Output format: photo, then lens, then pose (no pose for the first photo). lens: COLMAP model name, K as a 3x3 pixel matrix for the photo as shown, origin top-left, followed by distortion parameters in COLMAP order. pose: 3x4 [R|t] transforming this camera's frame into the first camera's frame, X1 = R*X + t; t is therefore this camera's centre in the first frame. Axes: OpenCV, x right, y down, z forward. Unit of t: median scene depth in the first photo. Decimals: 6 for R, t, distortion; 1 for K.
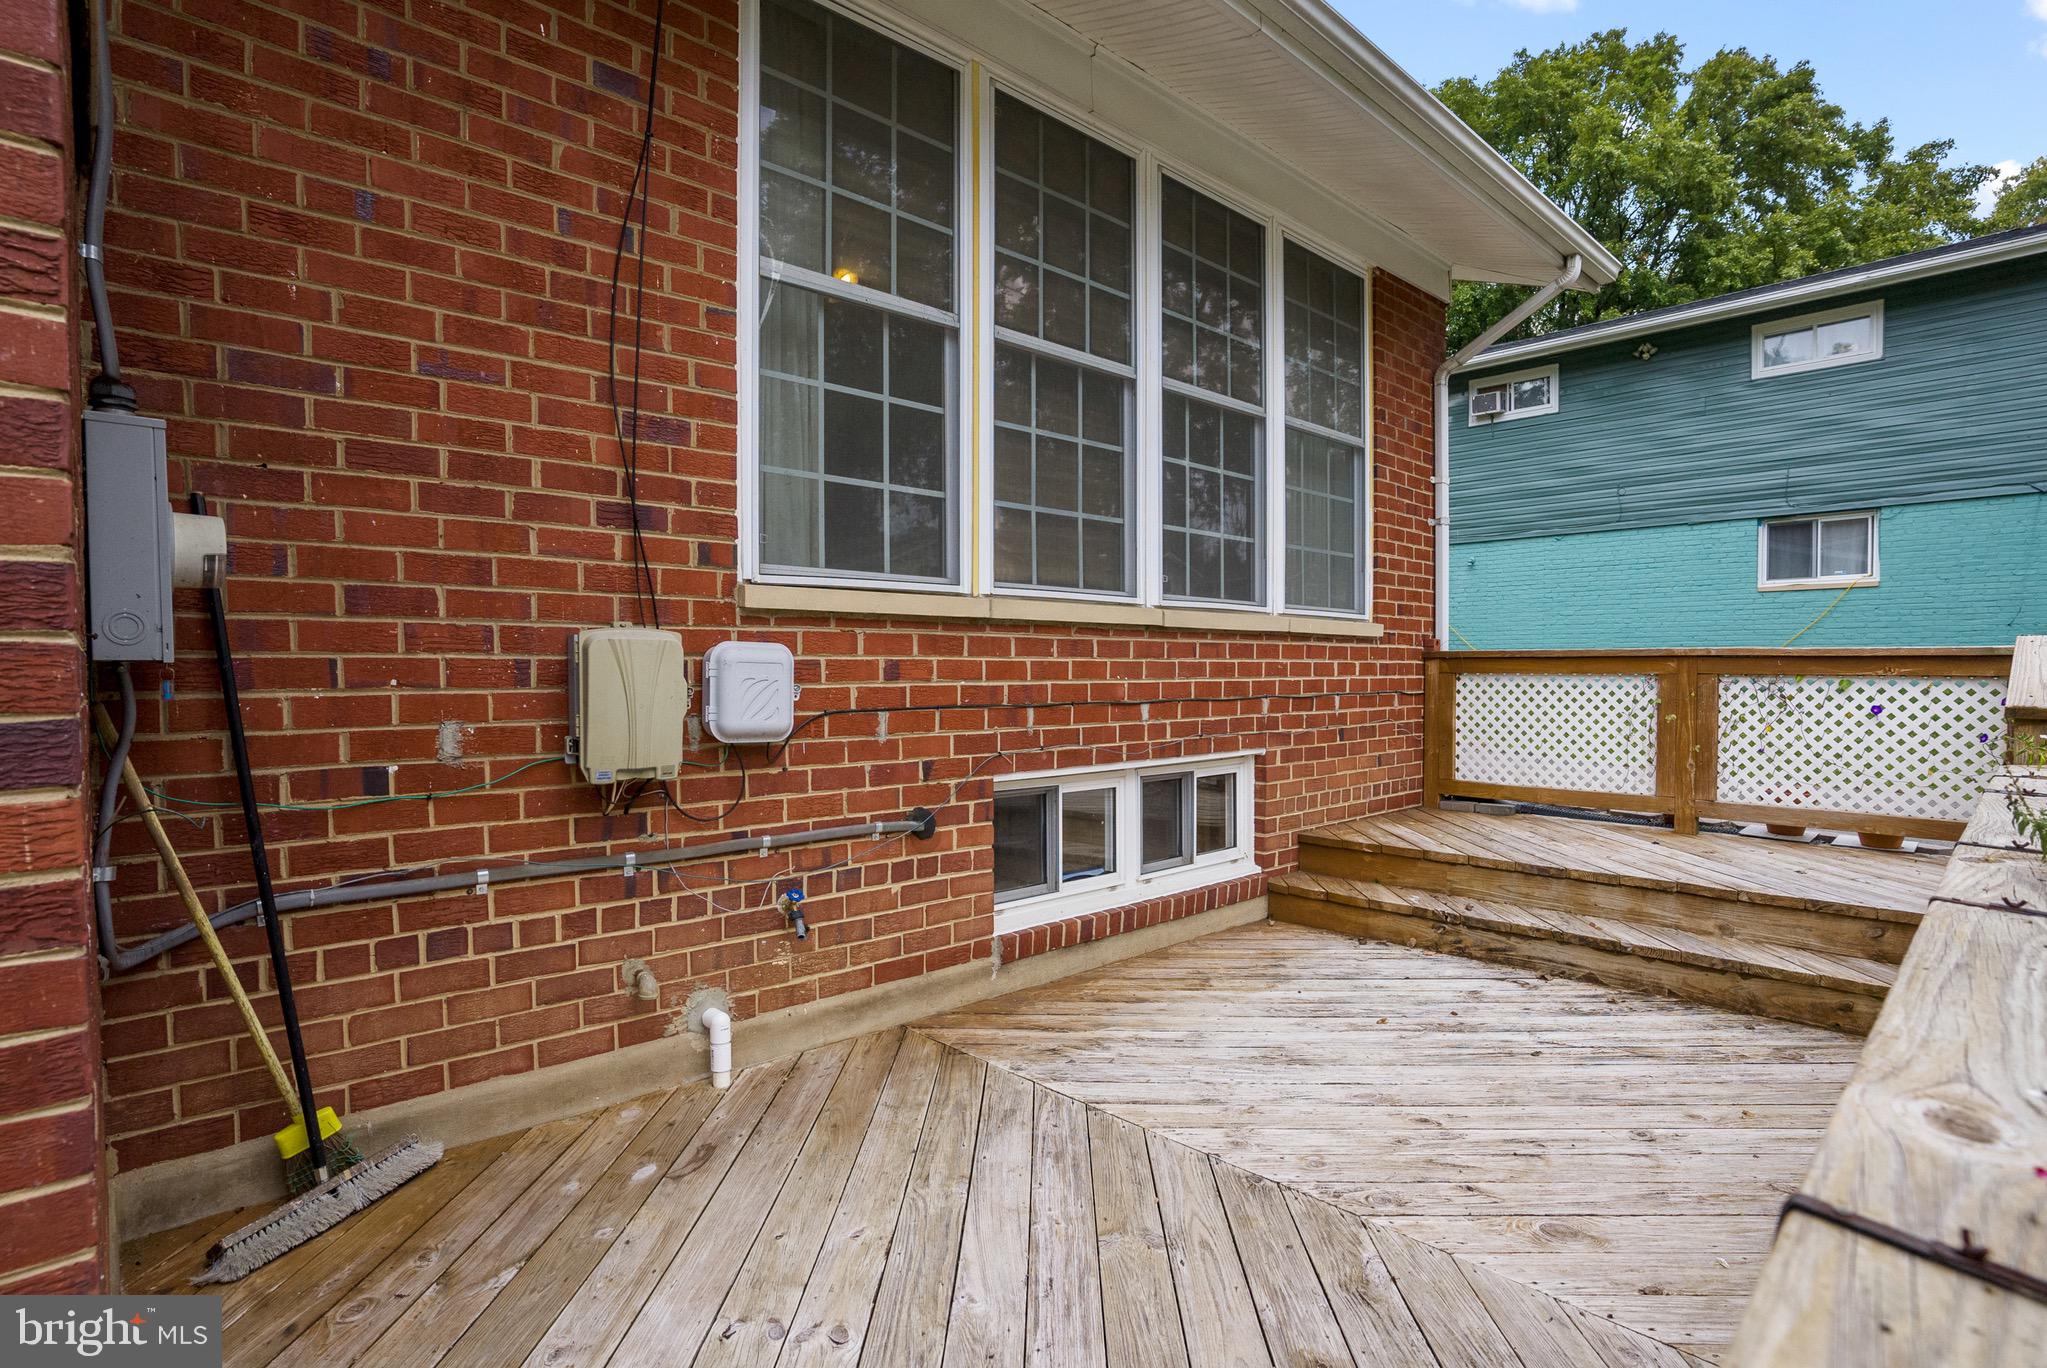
lens RADIAL K [[1036.5, 0, 1017.4], [0, 1036.5, 715.8], [0, 0, 1]] dist [-0.069174, 0.028977]
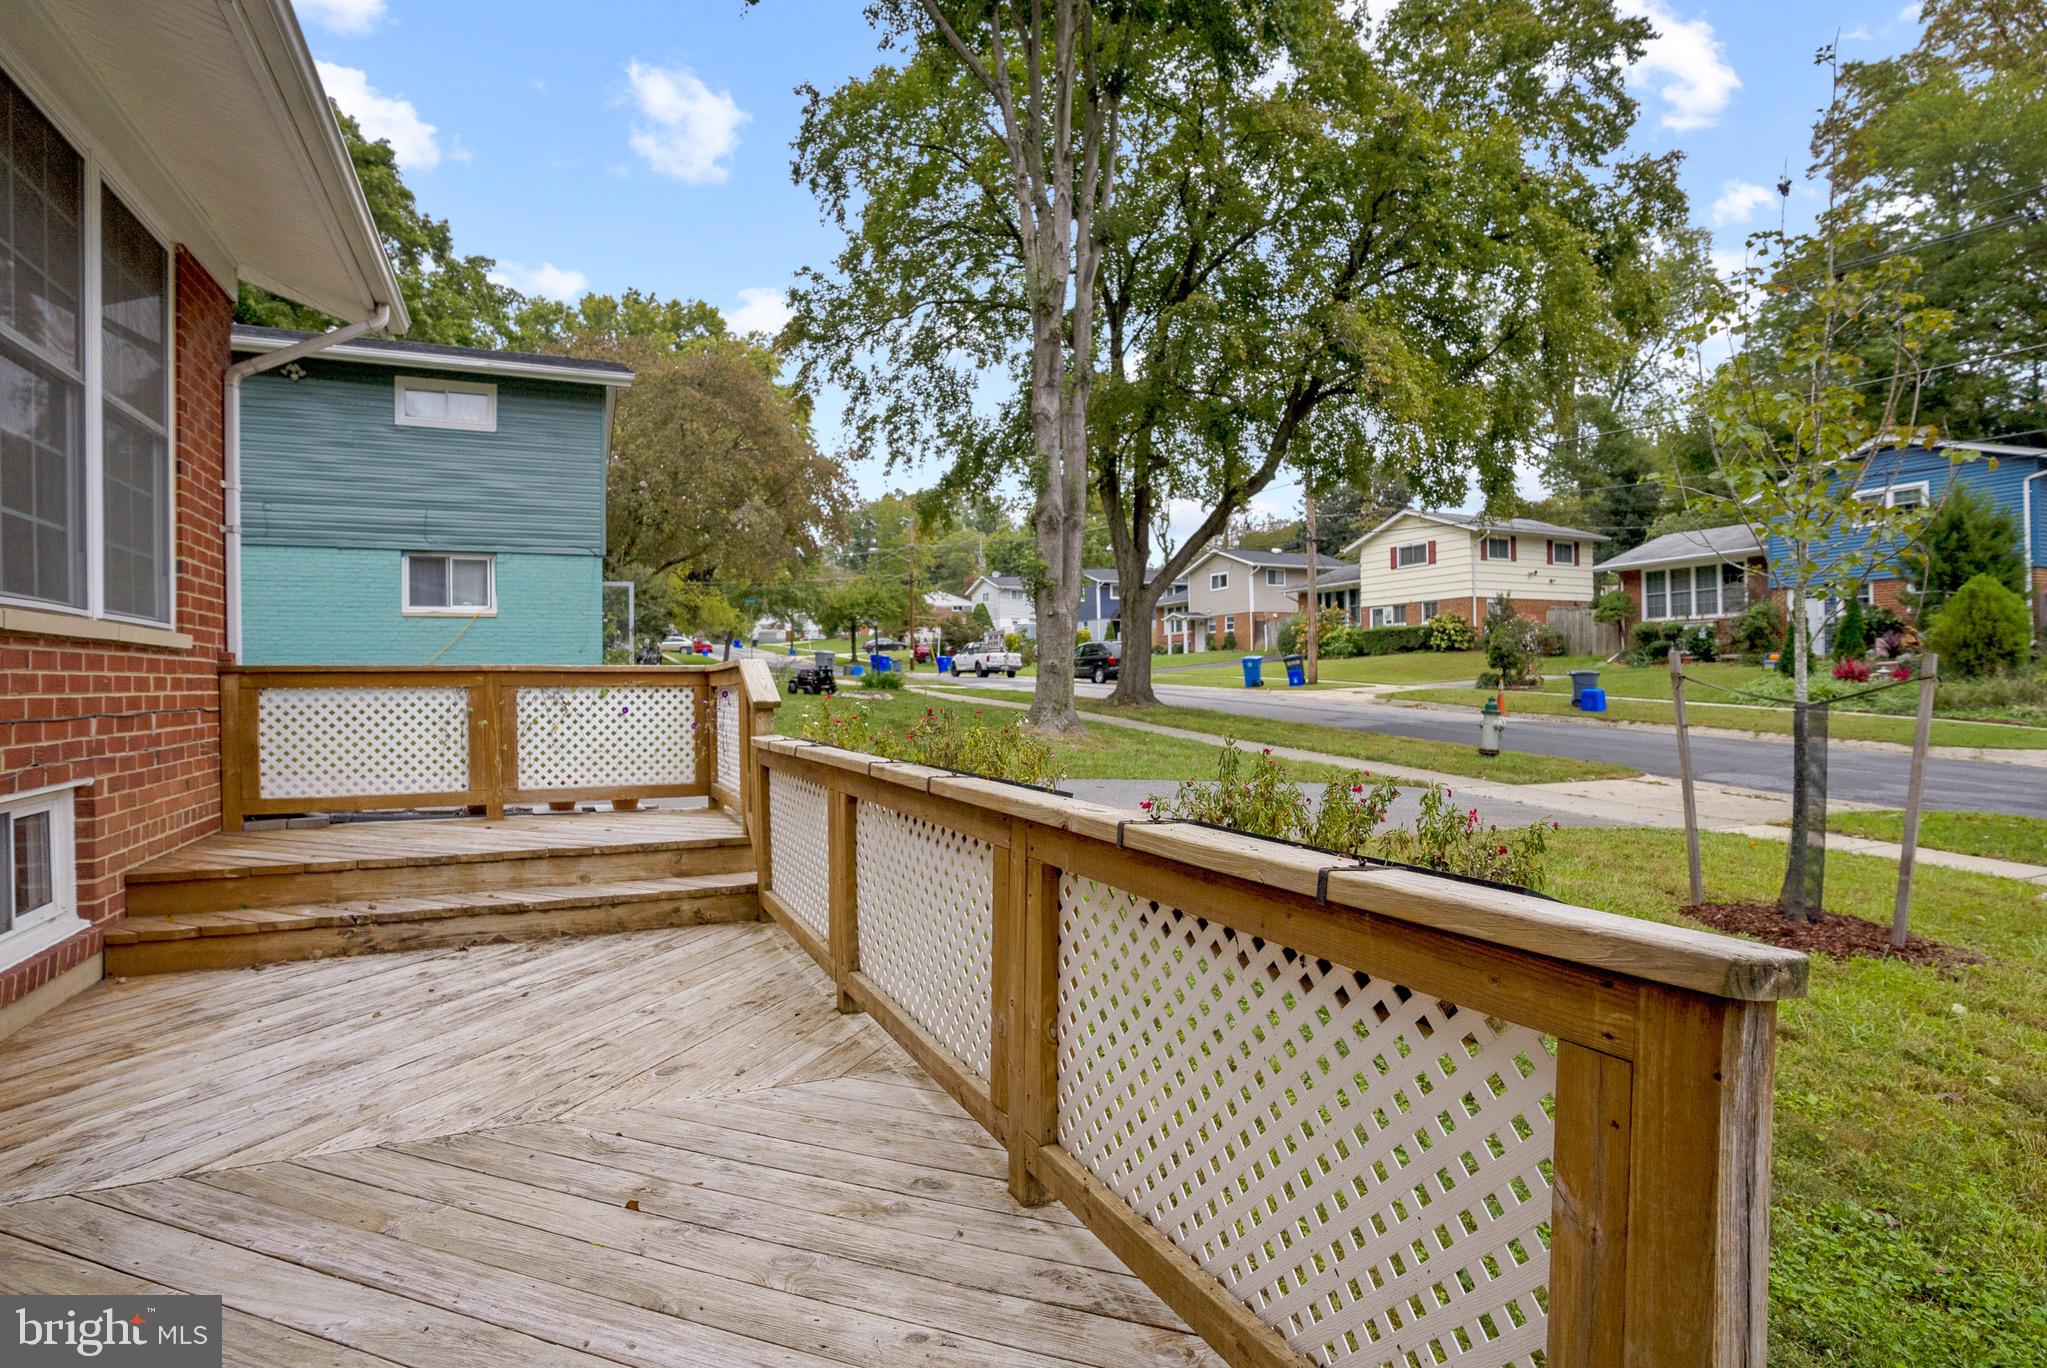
lens RADIAL K [[1036.5, 0, 1017.4], [0, 1036.5, 715.8], [0, 0, 1]] dist [-0.069174, 0.028977]
pose [[0.313947, -0.029909, 0.948969, -0.293403], [0.048397, 0.998708, 0.015466, 0.005223], [-0.948206, 0.041072, 0.314989, 0.025157]]
